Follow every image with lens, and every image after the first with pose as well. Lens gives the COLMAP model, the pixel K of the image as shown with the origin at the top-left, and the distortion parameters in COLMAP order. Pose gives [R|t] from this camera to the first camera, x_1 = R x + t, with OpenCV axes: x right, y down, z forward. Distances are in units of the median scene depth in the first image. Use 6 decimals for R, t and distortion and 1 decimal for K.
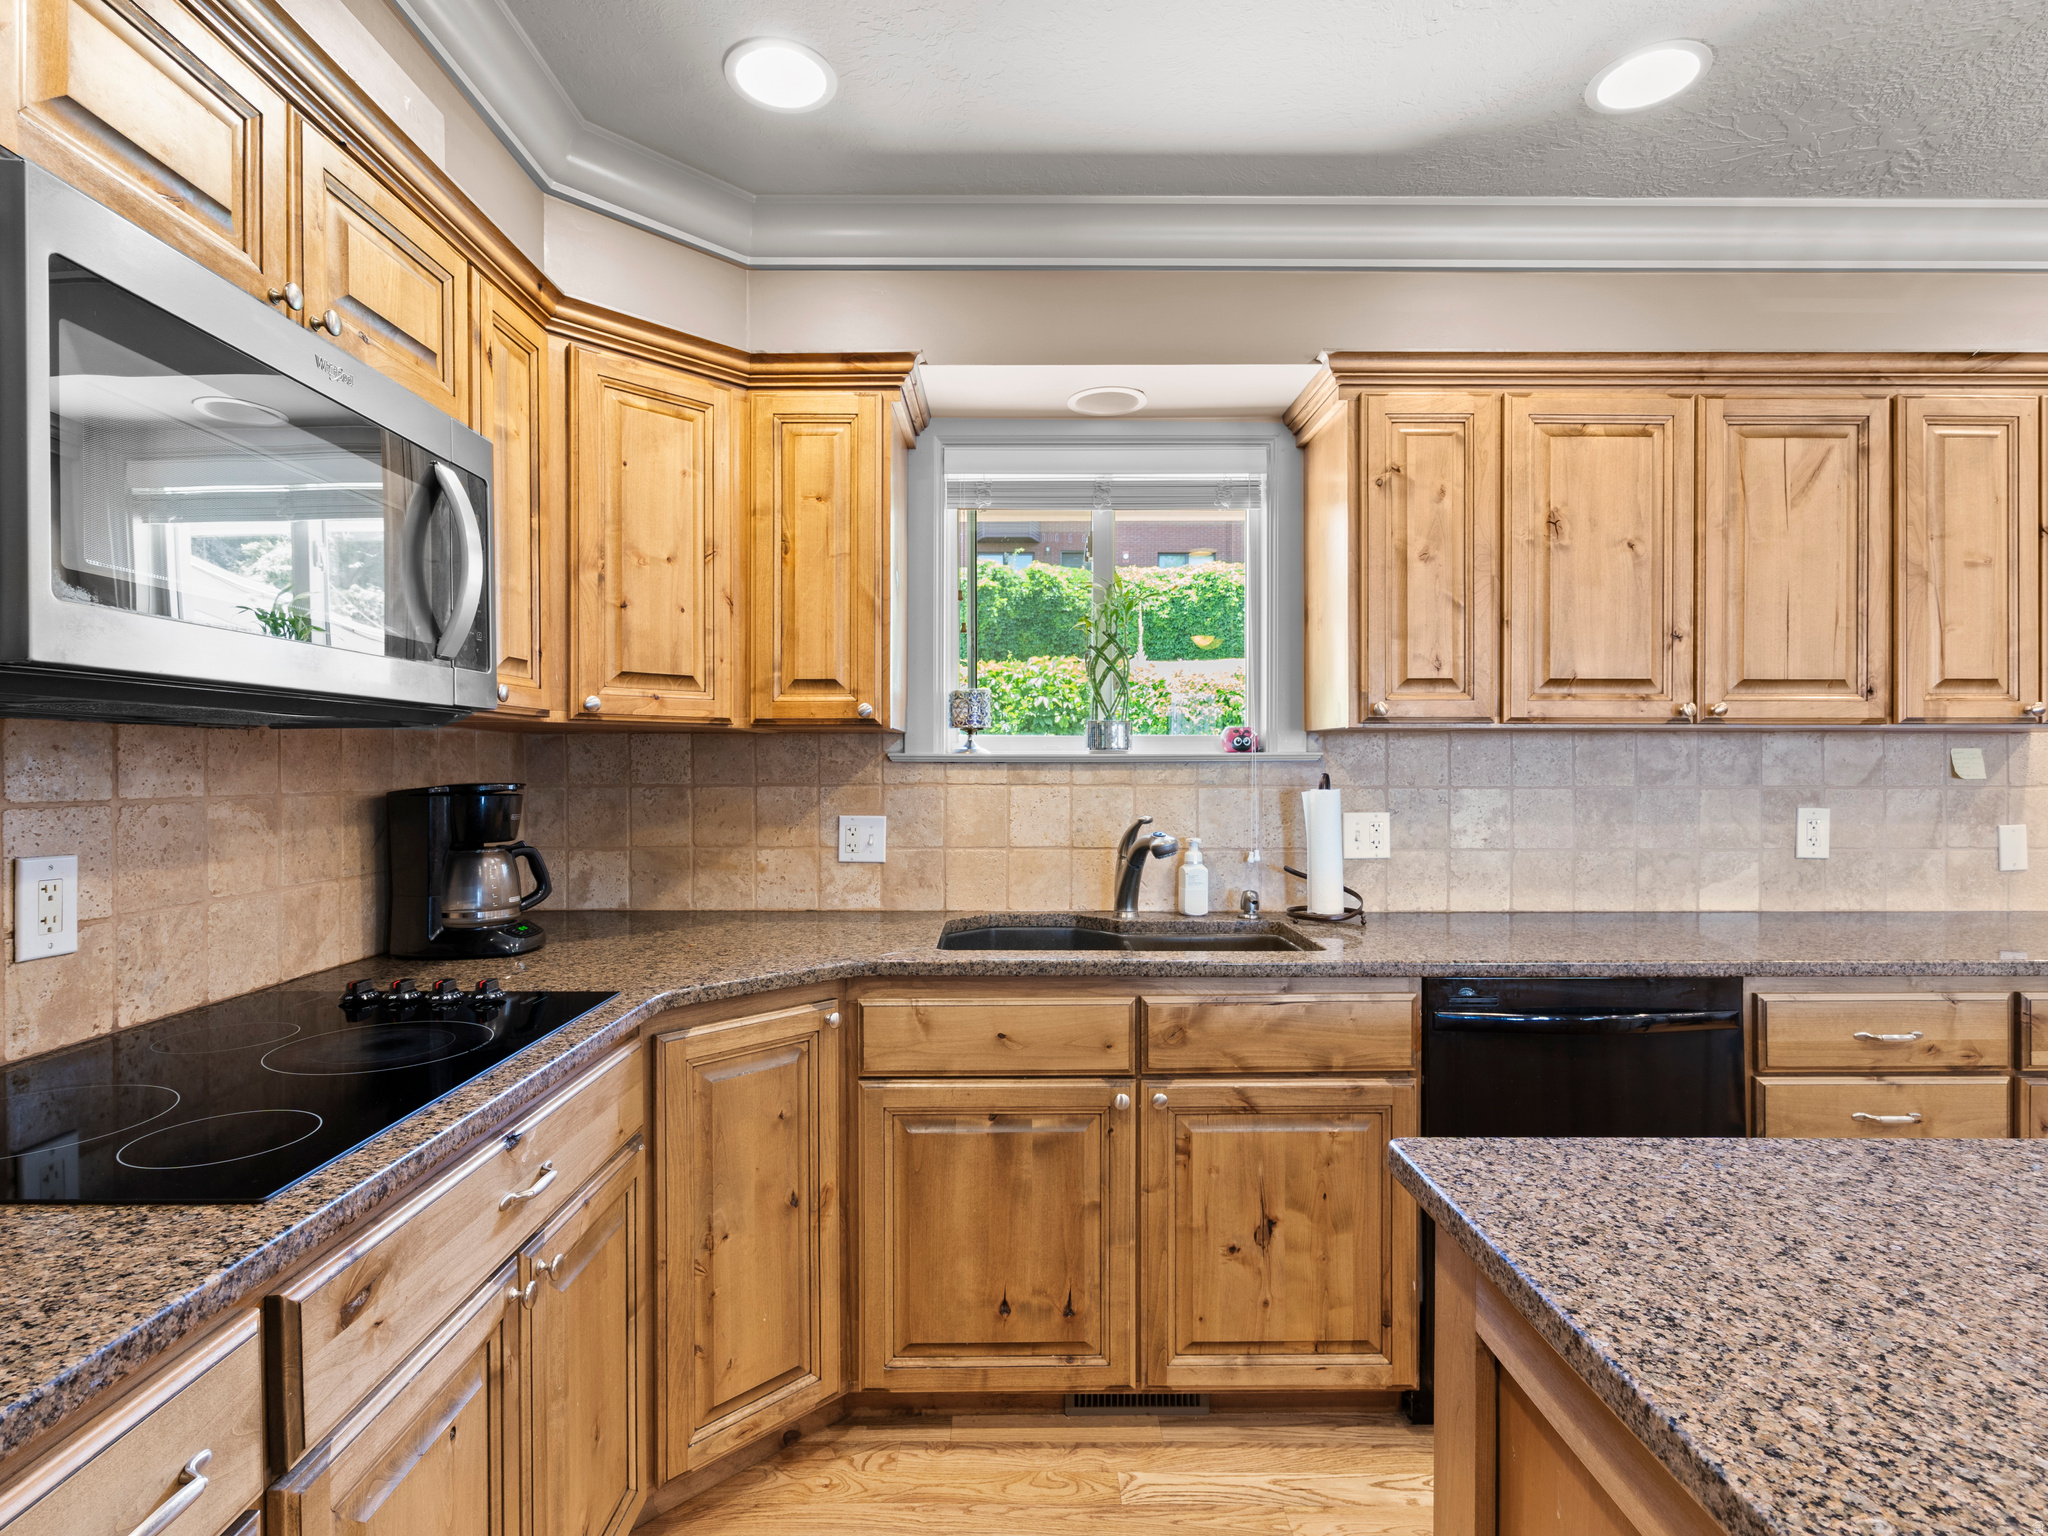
lens RADIAL K [[1052.1, 0, 1004.6], [0, 1052.1, 771.5], [0, 0, 1]] dist [-0.012490, 0.009322]
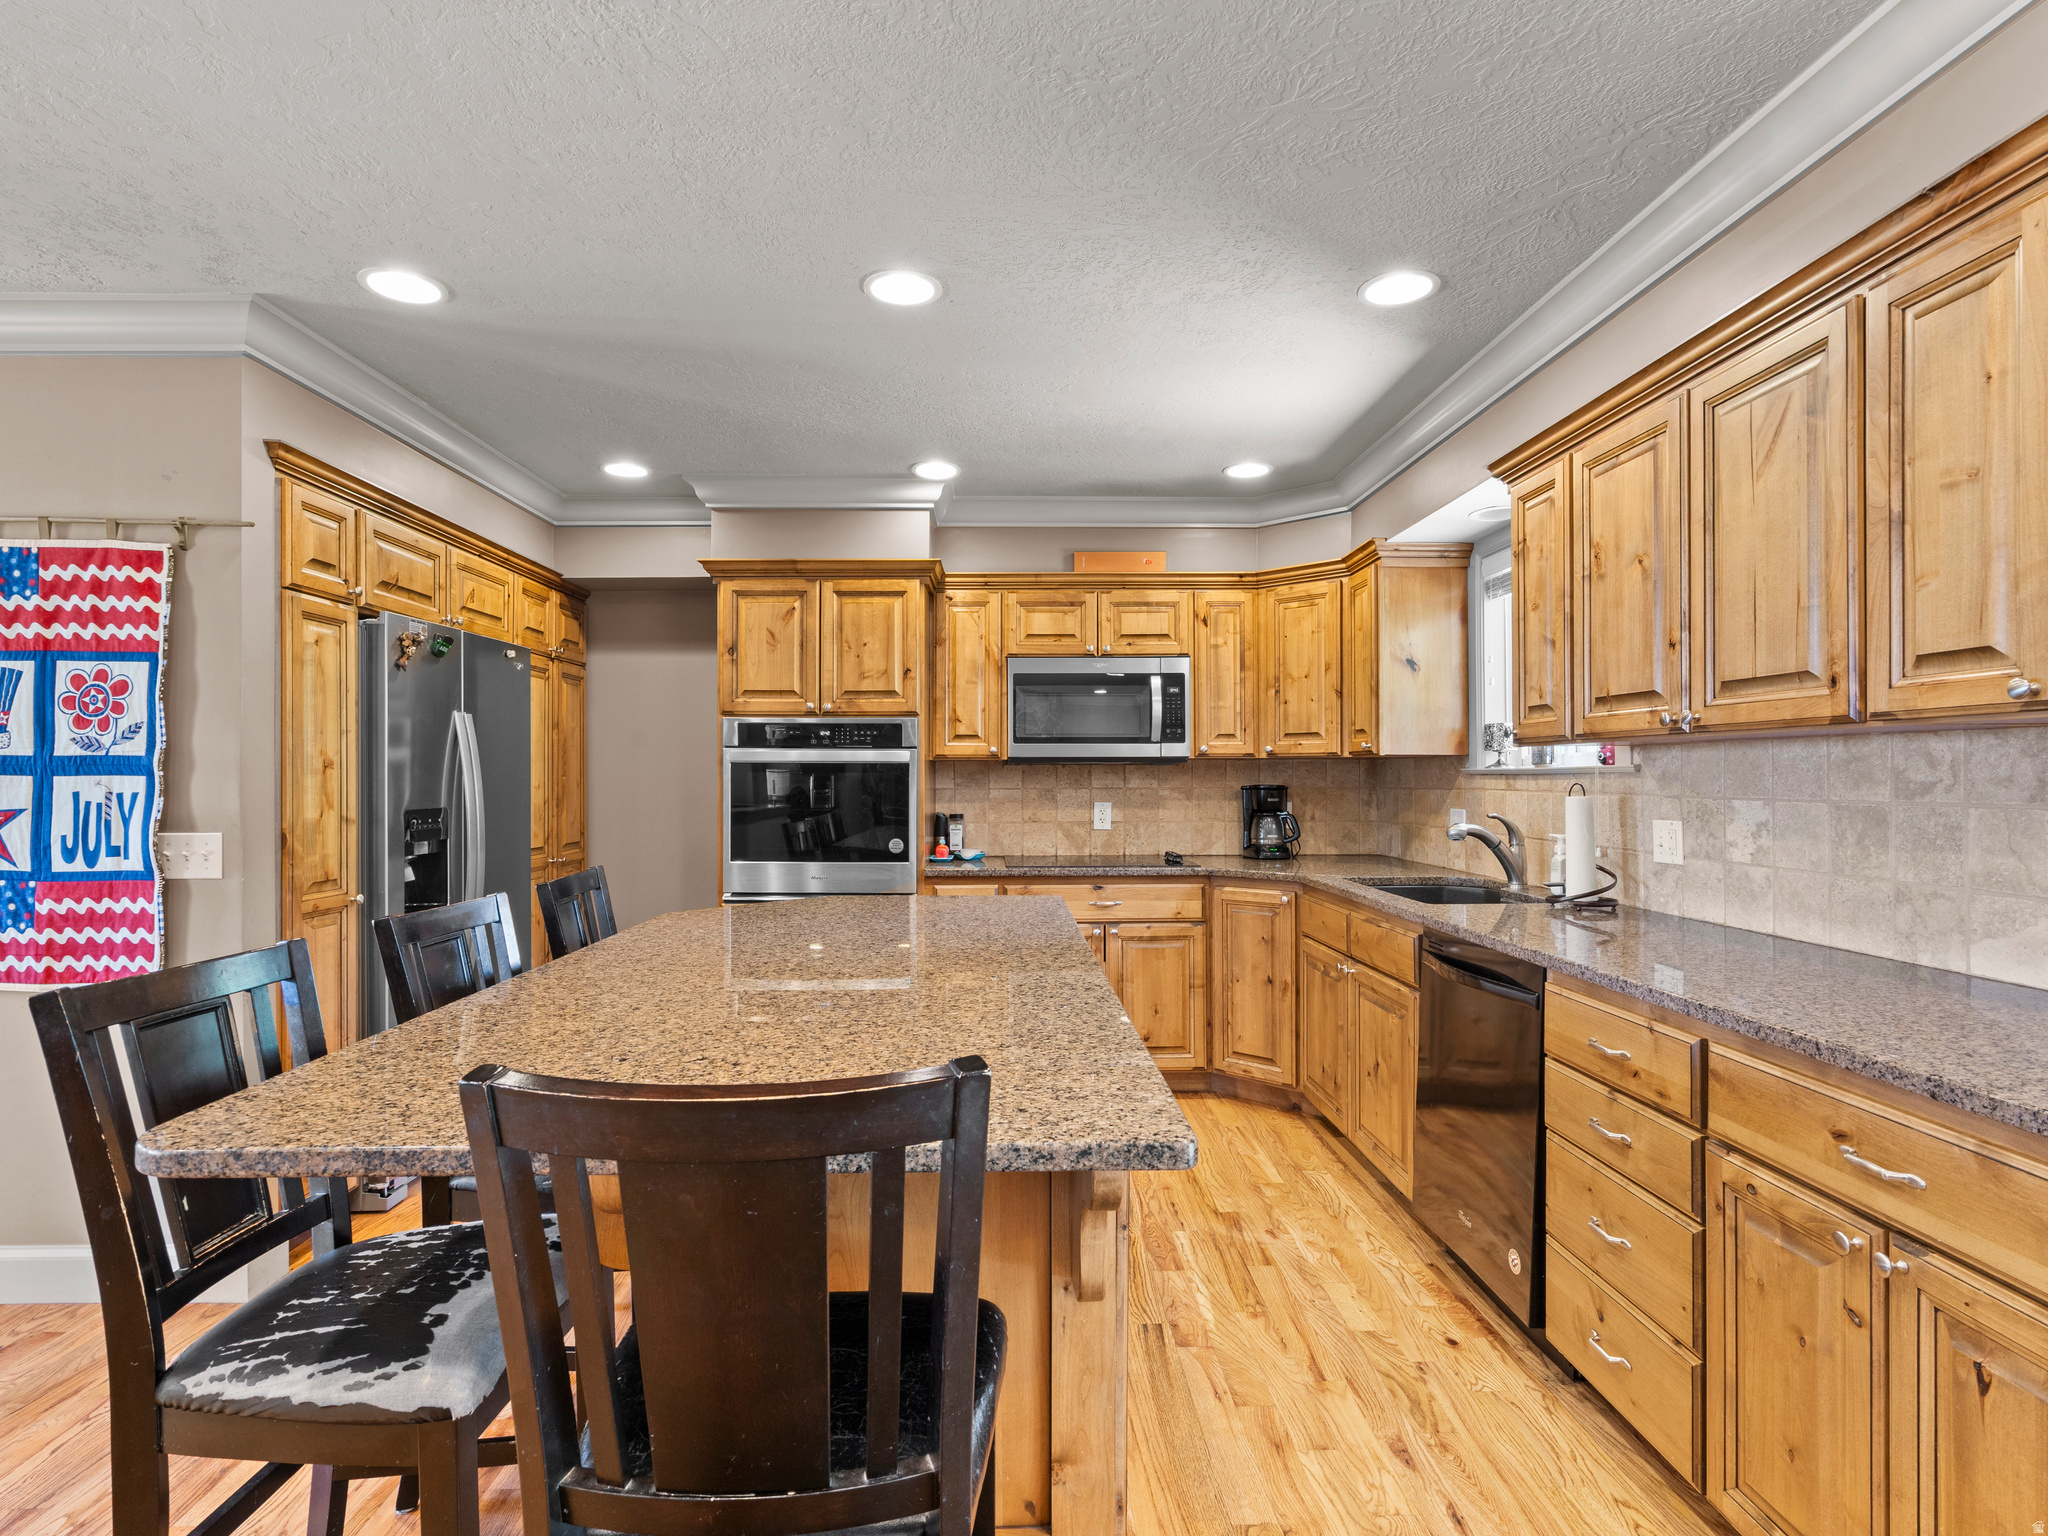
lens RADIAL K [[1052.1, 0, 1014.8], [0, 1052.1, 775.5], [0, 0, 1]] dist [-0.012490, 0.009322]
pose [[0.016842, -0.001651, -0.999857, 1.598688], [-0.002908, 0.999994, -0.001700, -0.003014], [0.999854, 0.002936, 0.016837, 0.367719]]
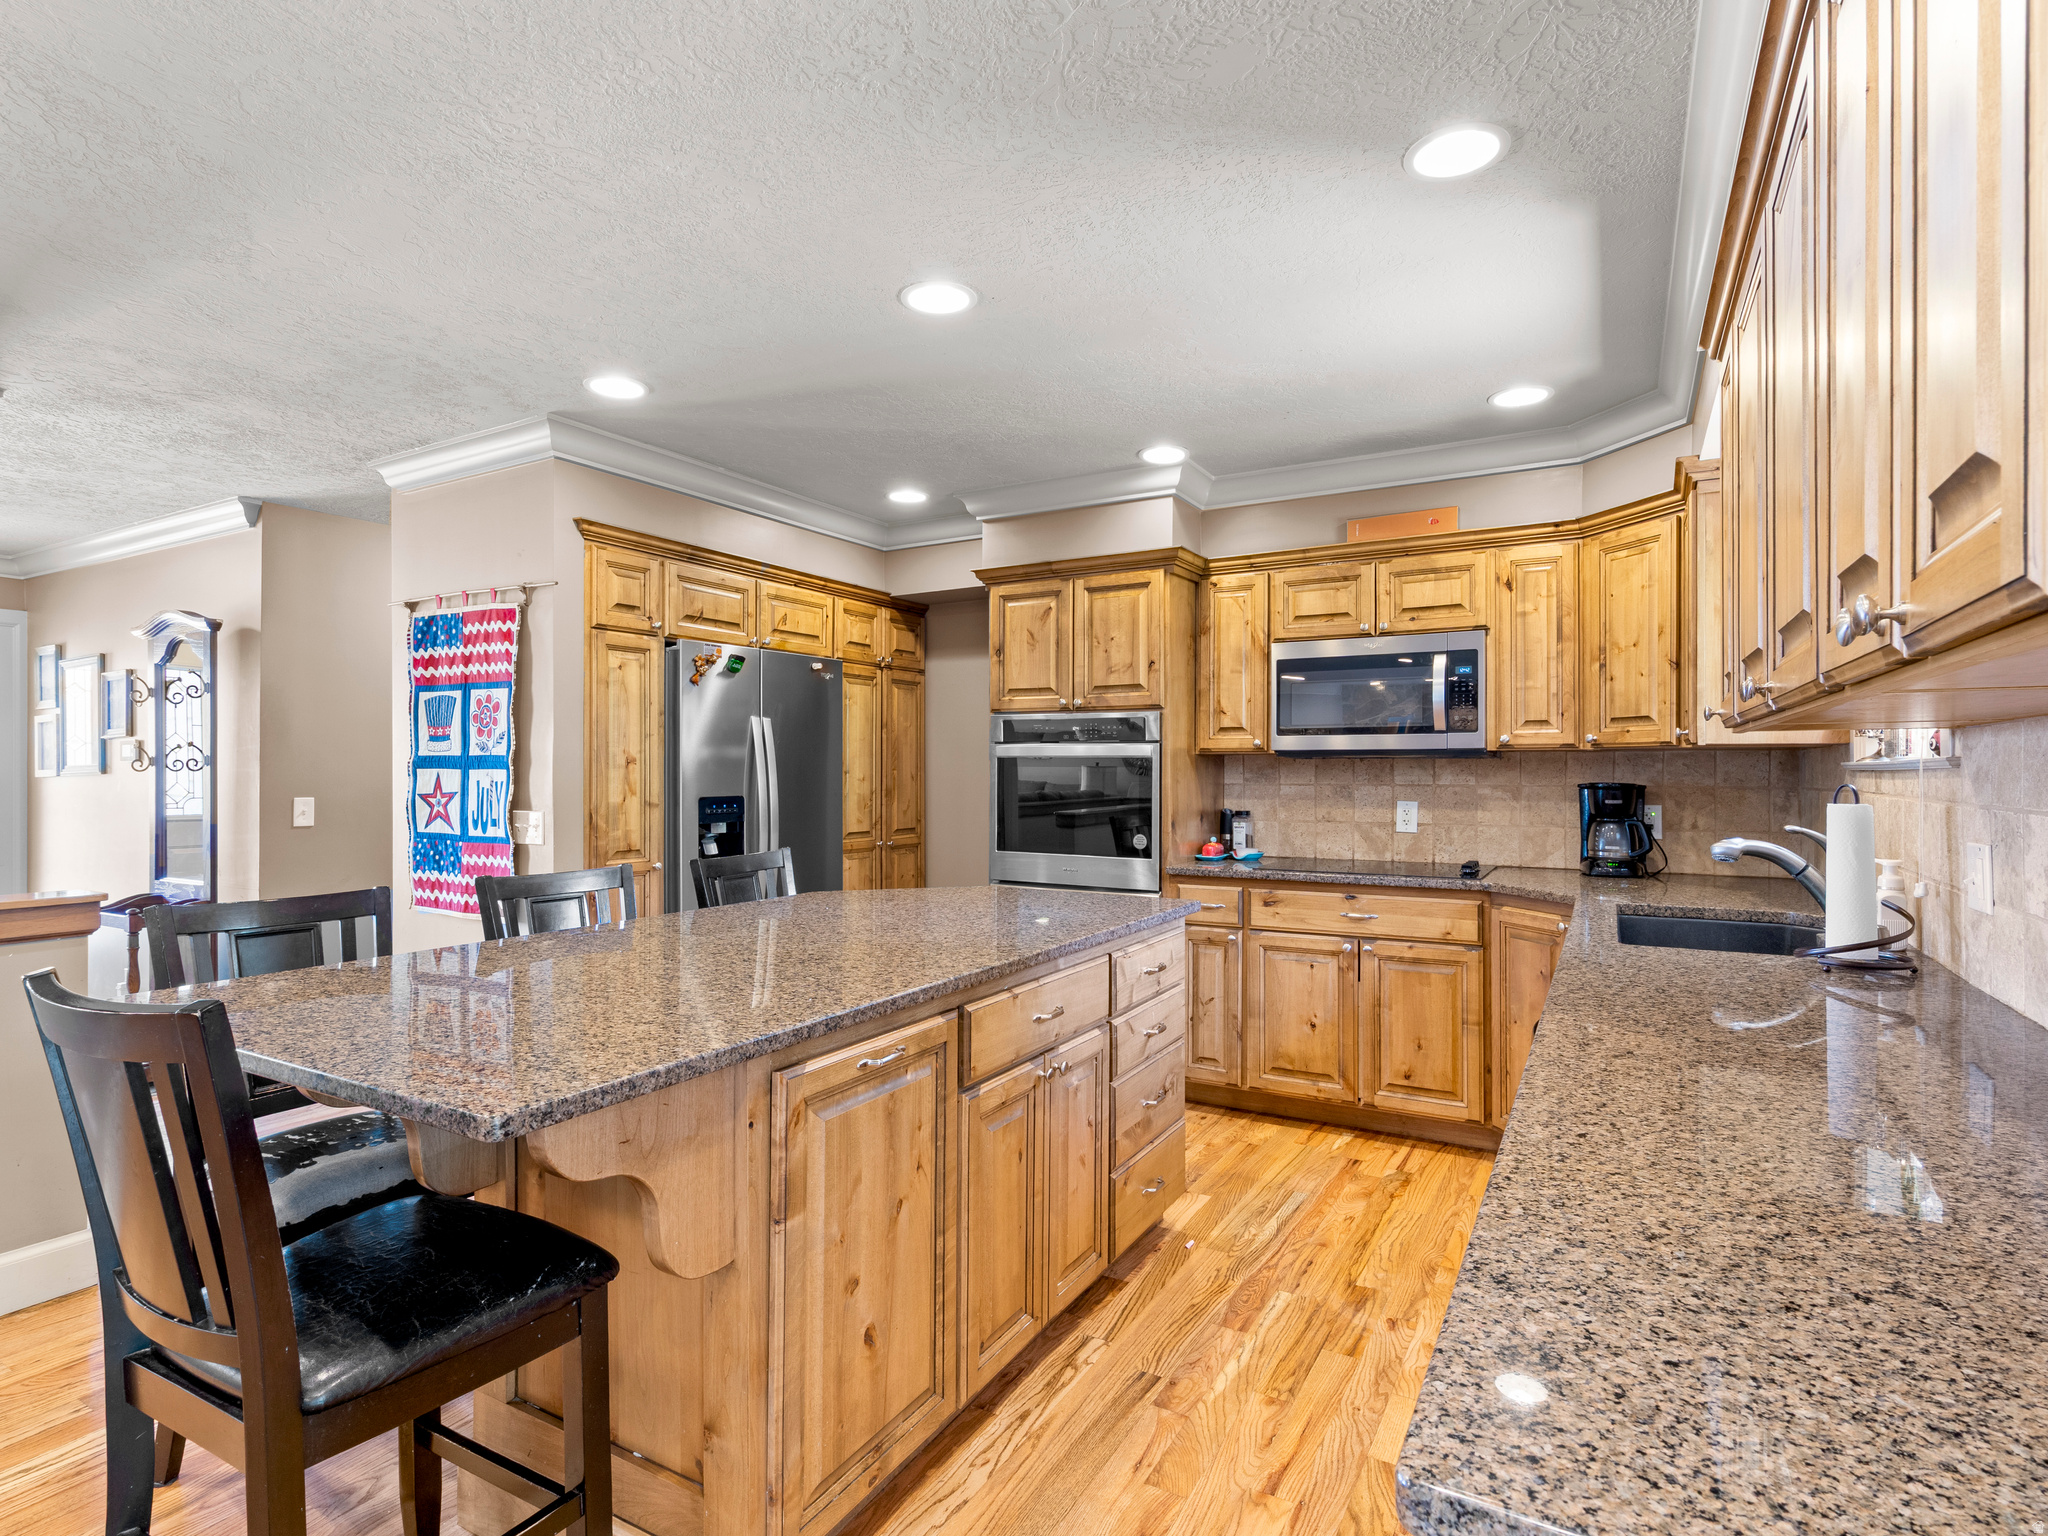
lens RADIAL K [[1052.1, 0, 1005.3], [0, 1052.1, 768.7], [0, 0, 1]] dist [-0.012490, 0.009322]
pose [[-0.507109, -0.002561, -0.861878, 1.435508], [-0.005127, 0.999987, 0.000046, -0.006856], [0.861867, 0.004442, -0.507116, 0.912011]]
